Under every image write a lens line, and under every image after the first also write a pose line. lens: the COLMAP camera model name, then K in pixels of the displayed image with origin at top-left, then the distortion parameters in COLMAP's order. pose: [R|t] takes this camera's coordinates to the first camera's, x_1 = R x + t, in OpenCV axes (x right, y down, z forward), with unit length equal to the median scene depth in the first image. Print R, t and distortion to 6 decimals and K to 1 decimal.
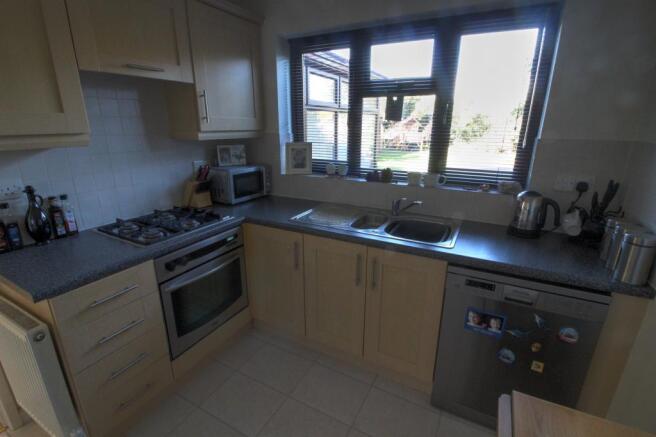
lens RADIAL K [[304.2, 0, 326.1], [0, 304.2, 221.1], [0, 0, 1]] dist [-0.018027, -0.000255]
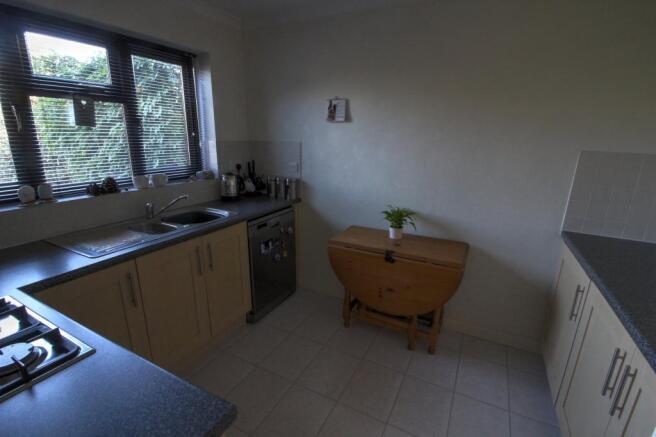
lens RADIAL K [[304.2, 0, 325.2], [0, 304.2, 217.7], [0, 0, 1]] dist [-0.018027, -0.000255]
pose [[-0.012919, -0.267376, 0.963506, -0.785956], [0.285826, 0.922392, 0.259800, -0.121744], [-0.958194, 0.278751, 0.064507, 0.370357]]
